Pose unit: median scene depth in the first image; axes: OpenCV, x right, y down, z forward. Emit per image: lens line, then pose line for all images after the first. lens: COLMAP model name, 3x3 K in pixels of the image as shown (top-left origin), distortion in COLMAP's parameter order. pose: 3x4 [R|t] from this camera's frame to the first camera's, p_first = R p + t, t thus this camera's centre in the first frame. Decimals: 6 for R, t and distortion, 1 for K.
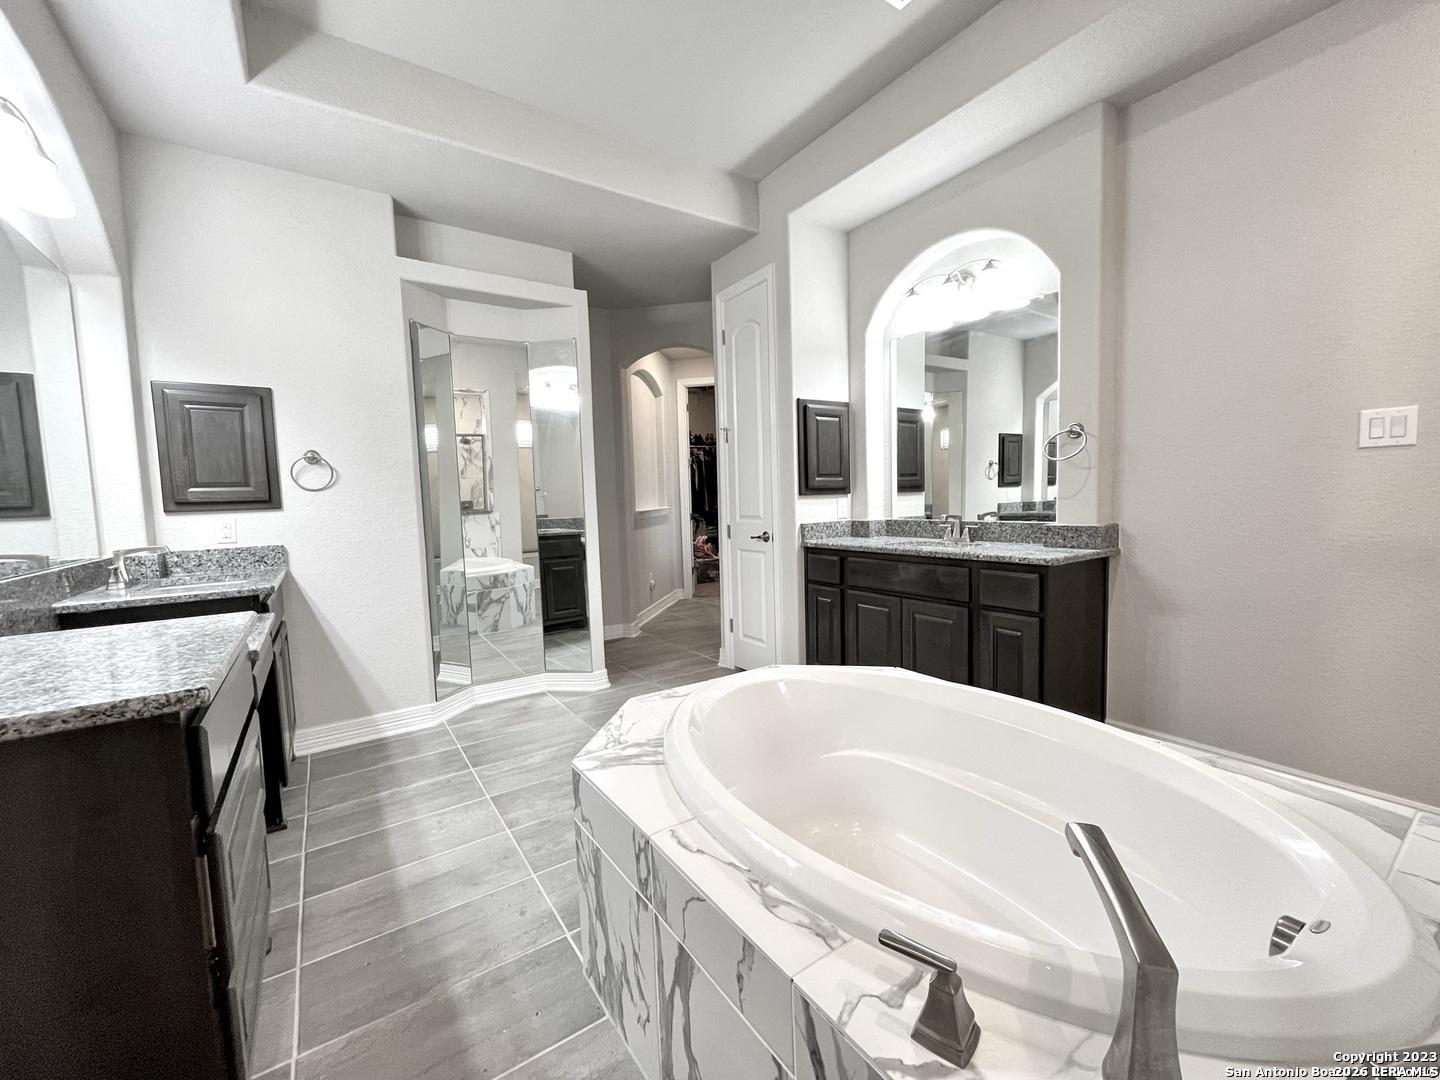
lens RADIAL K [[583.0, 0, 717.0], [0, 583.0, 538.6], [0, 0, 1]] dist [-0.001997, -0.000364]
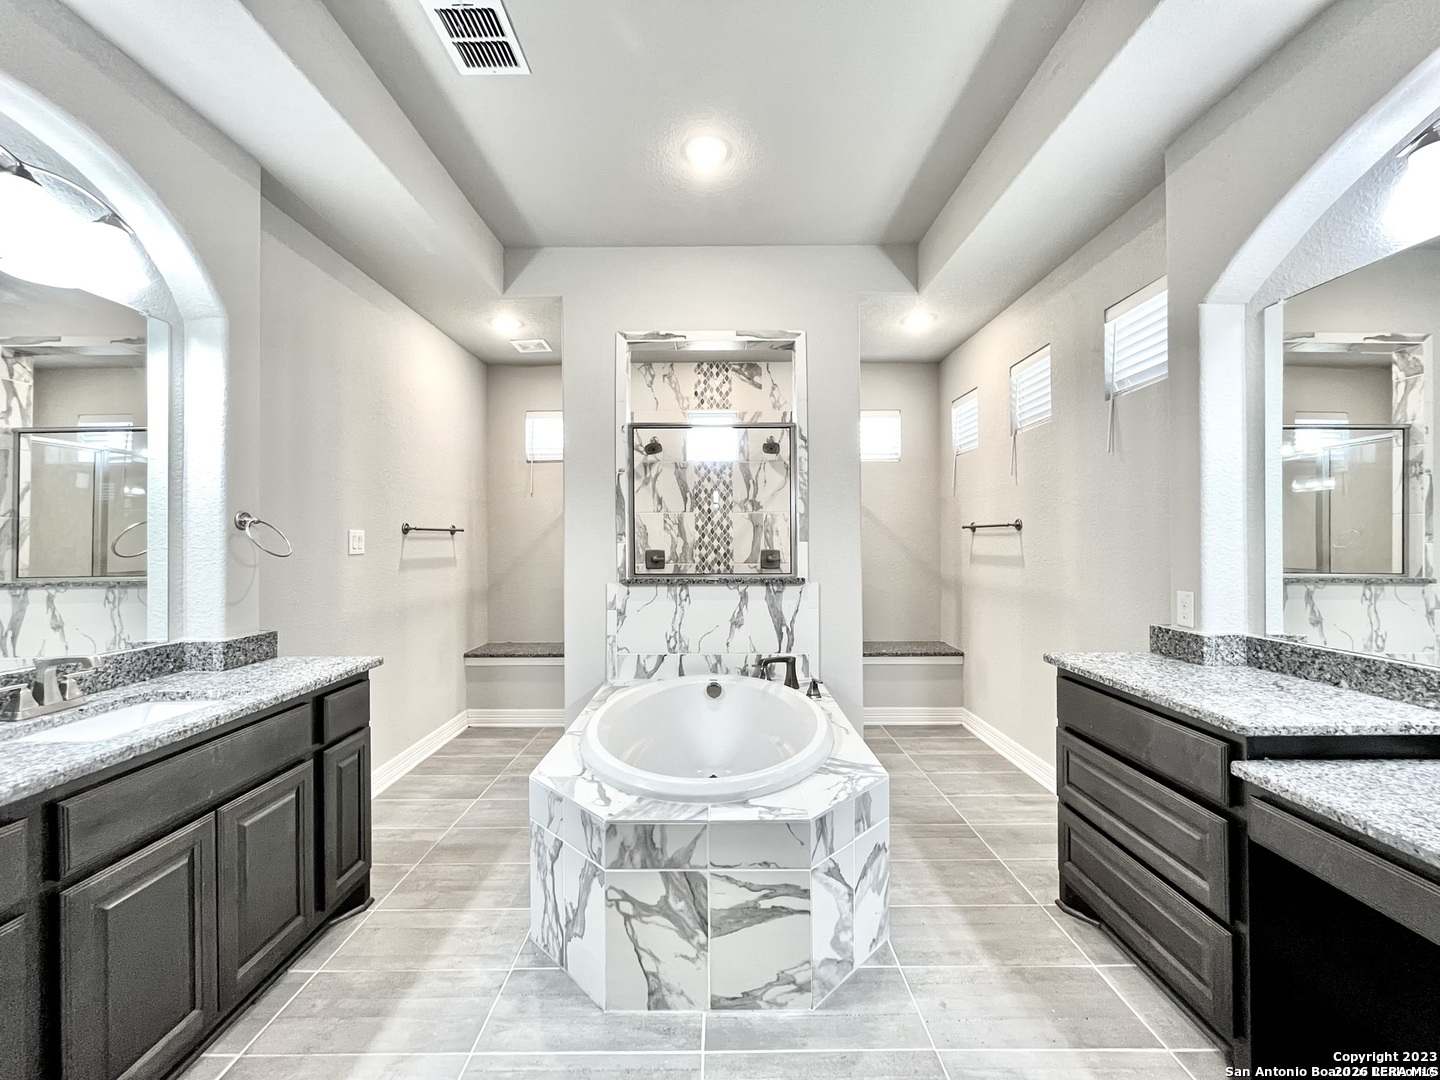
lens RADIAL K [[583.0, 0, 717.0], [0, 583.0, 538.6], [0, 0, 1]] dist [-0.001997, -0.000364]
pose [[-0.826970, 0.037066, 0.561023, -0.547462], [0.072234, 0.996560, 0.040636, -0.199236], [-0.557586, 0.074130, -0.826802, 1.801620]]
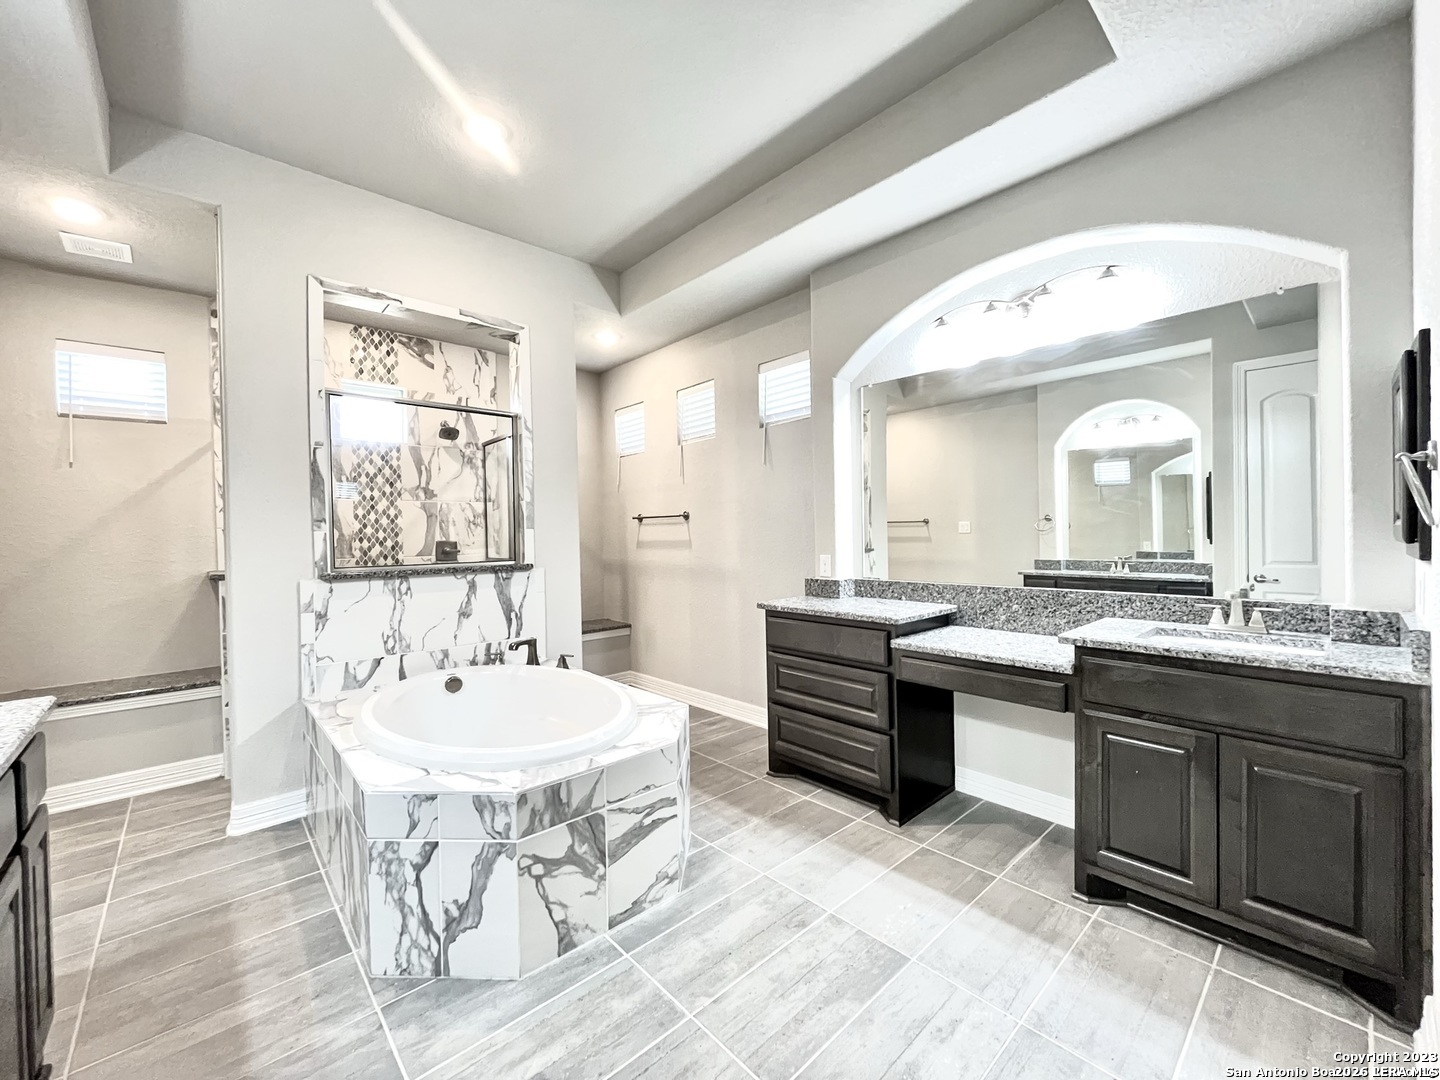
lens RADIAL K [[583.0, 0, 717.0], [0, 583.0, 538.6], [0, 0, 1]] dist [-0.001997, -0.000364]
pose [[-0.989235, 0.049722, -0.137629, -0.091413], [0.038097, 0.995580, 0.085843, -0.204195], [0.141289, 0.079676, -0.986757, 2.098985]]
